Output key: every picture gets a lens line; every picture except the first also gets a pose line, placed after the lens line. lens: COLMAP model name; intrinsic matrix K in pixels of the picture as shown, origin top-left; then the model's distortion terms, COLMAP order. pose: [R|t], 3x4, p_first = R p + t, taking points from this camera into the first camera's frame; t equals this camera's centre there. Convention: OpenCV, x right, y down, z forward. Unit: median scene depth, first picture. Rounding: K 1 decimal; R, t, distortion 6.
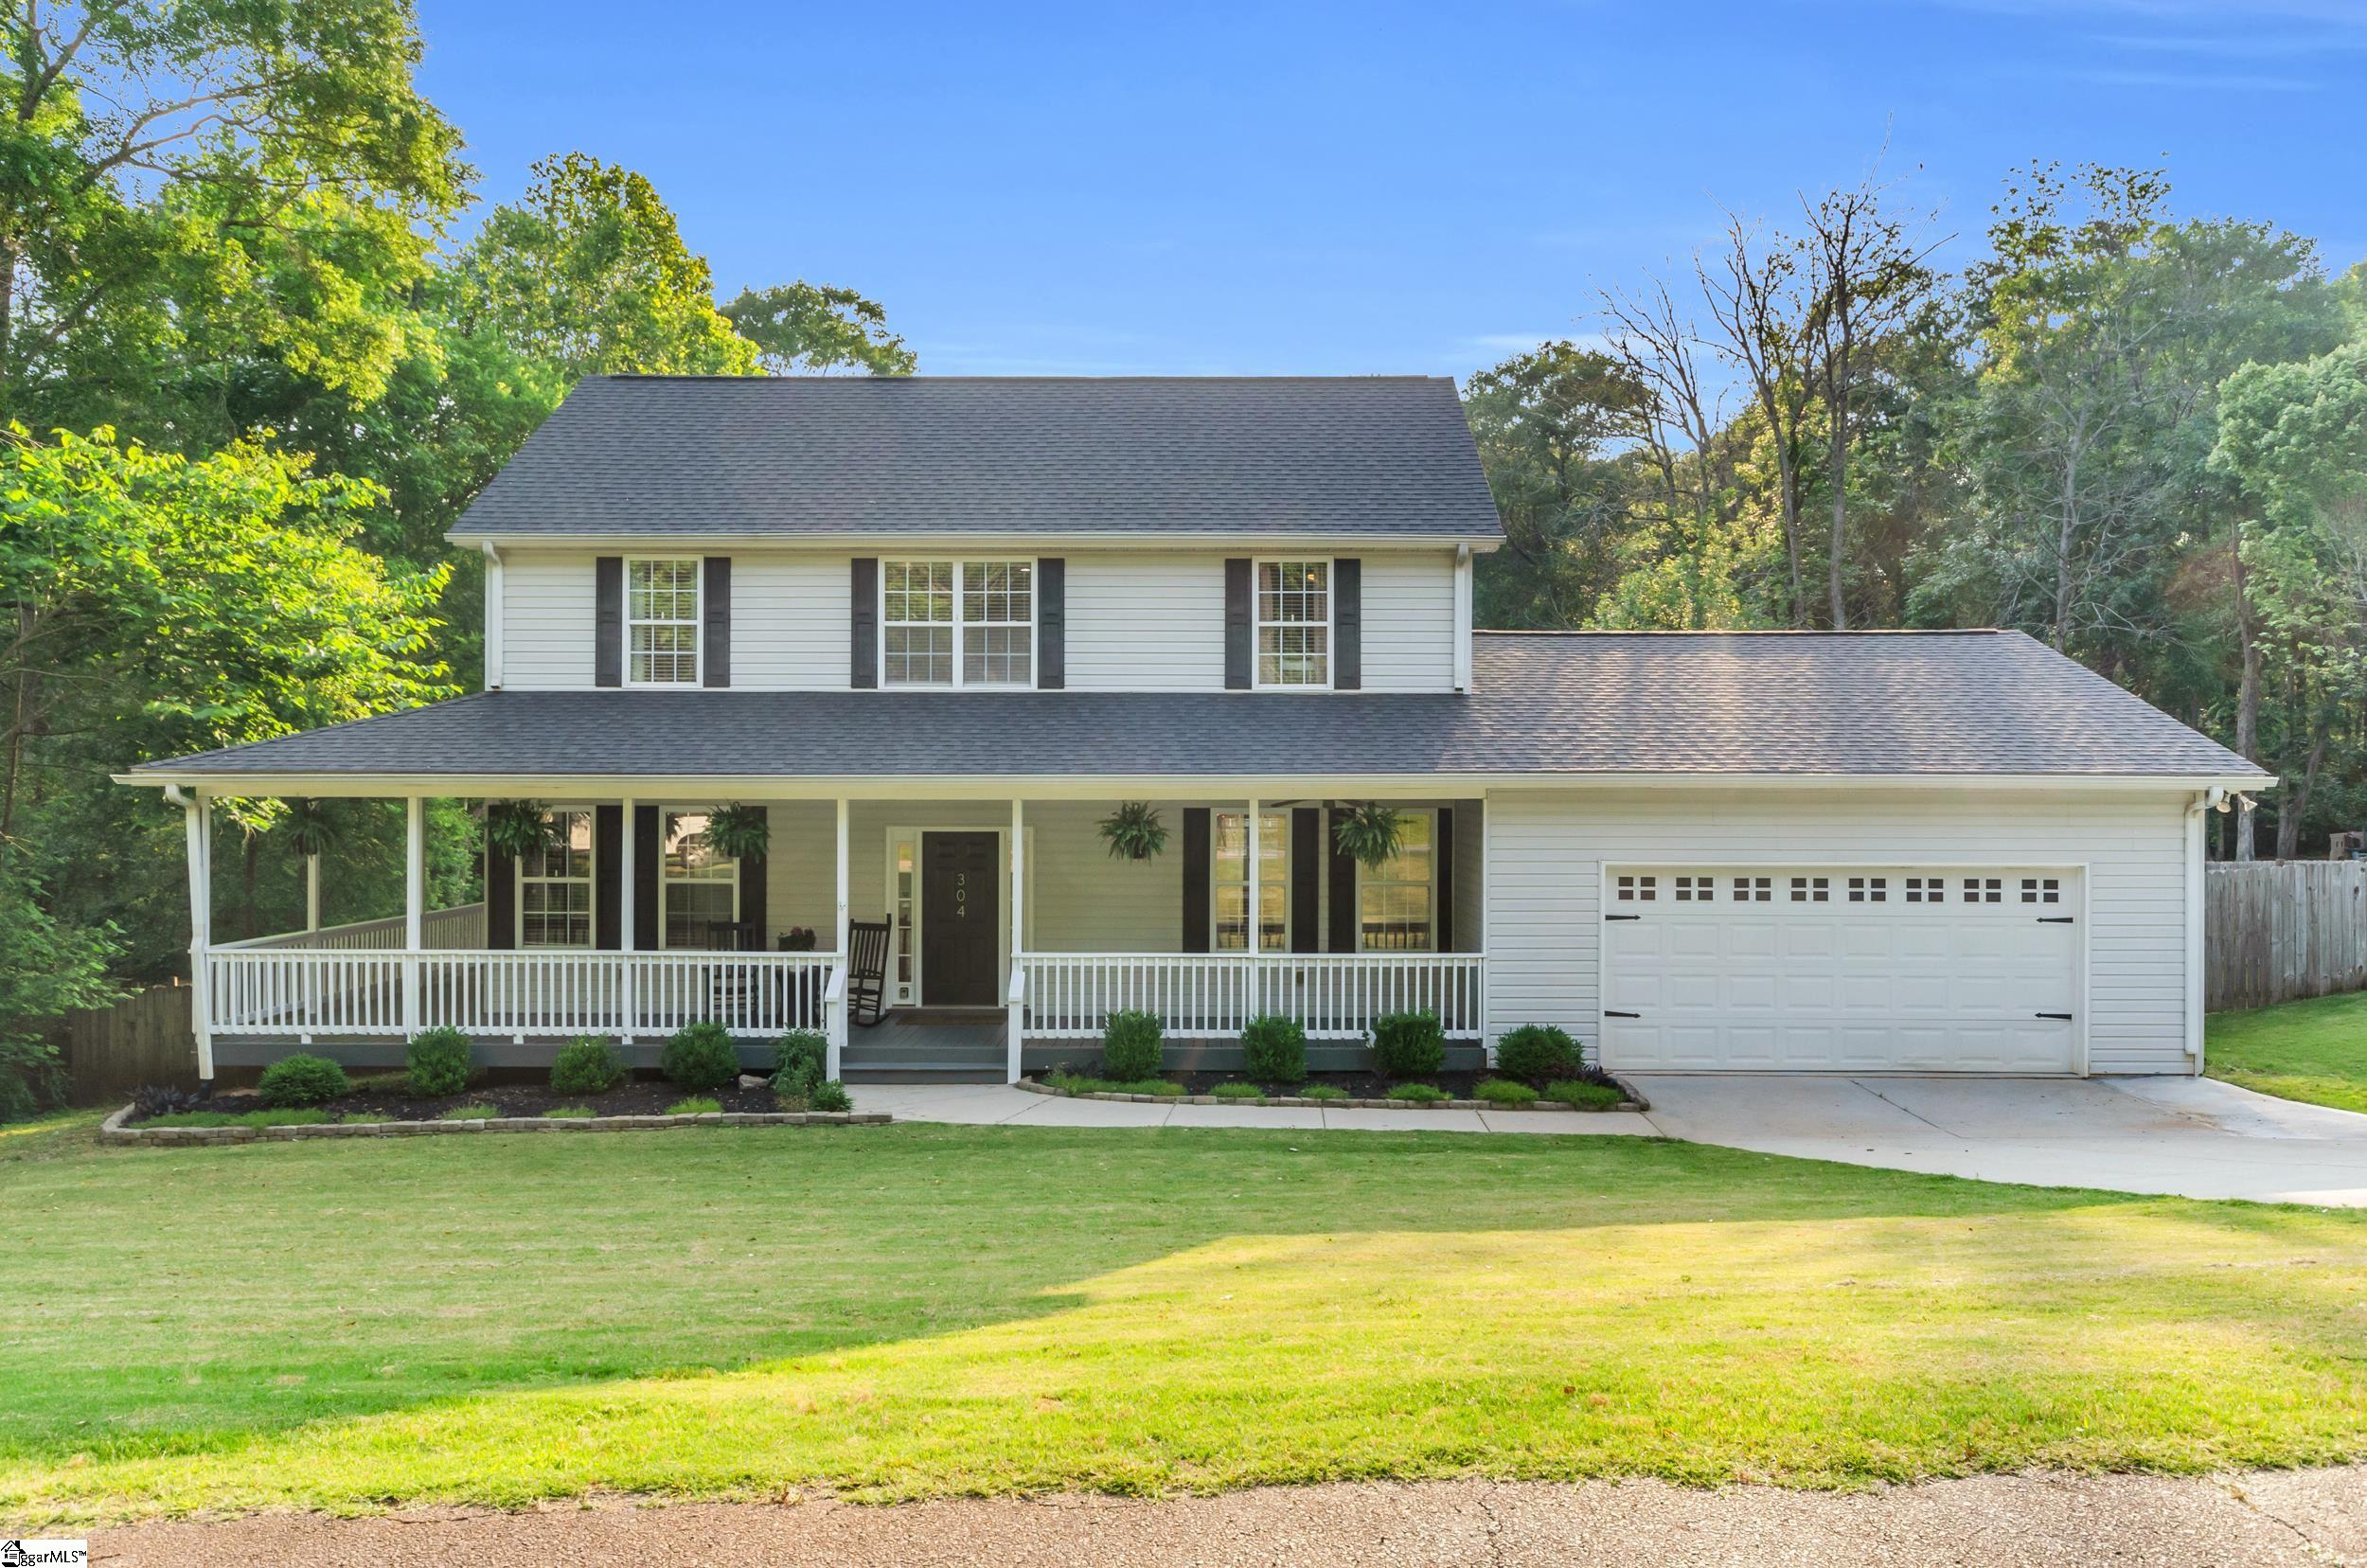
lens RADIAL K [[1494.7, 0, 1183.5], [0, 1494.7, 784.0], [0, 0, 1]] dist [0.055461, -0.000327]
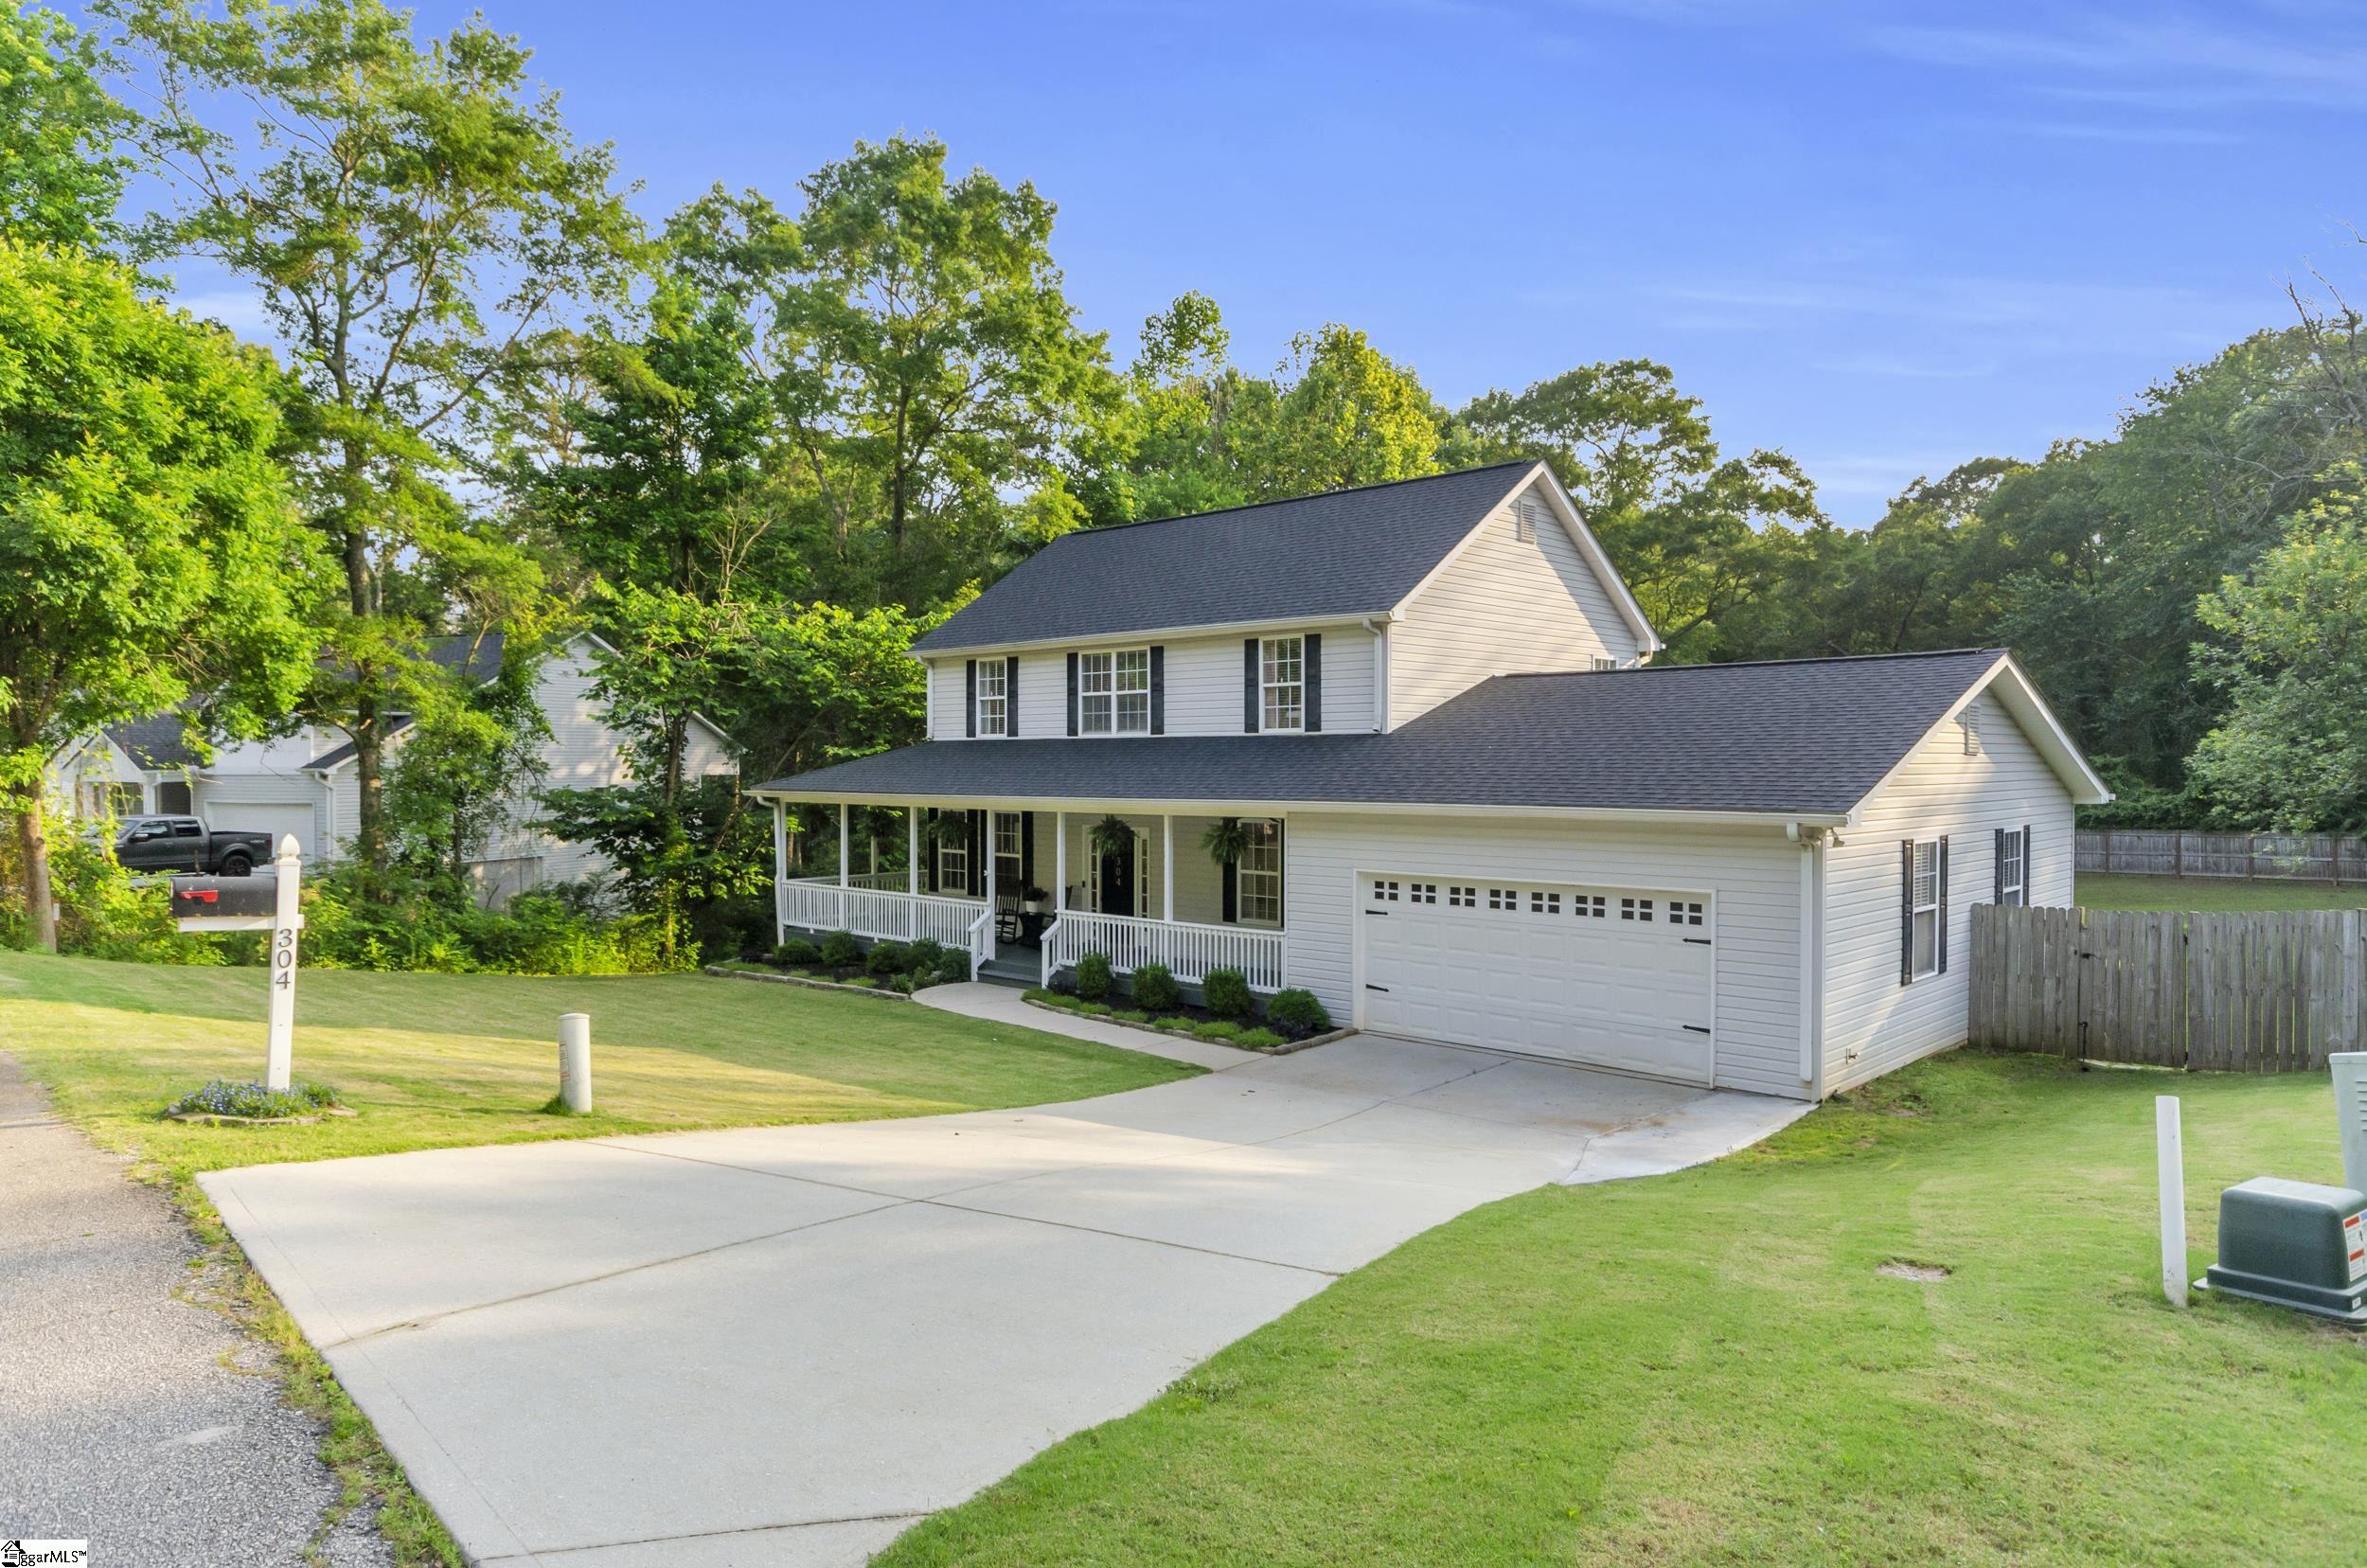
lens RADIAL K [[1494.7, 0, 1183.5], [0, 1494.7, 784.0], [0, 0, 1]] dist [0.055461, -0.000327]
pose [[0.725433, 0.008980, -0.688234, 0.925599], [-0.025459, 0.999581, -0.013793, 0.001877], [0.687821, 0.027528, 0.725358, -0.021868]]
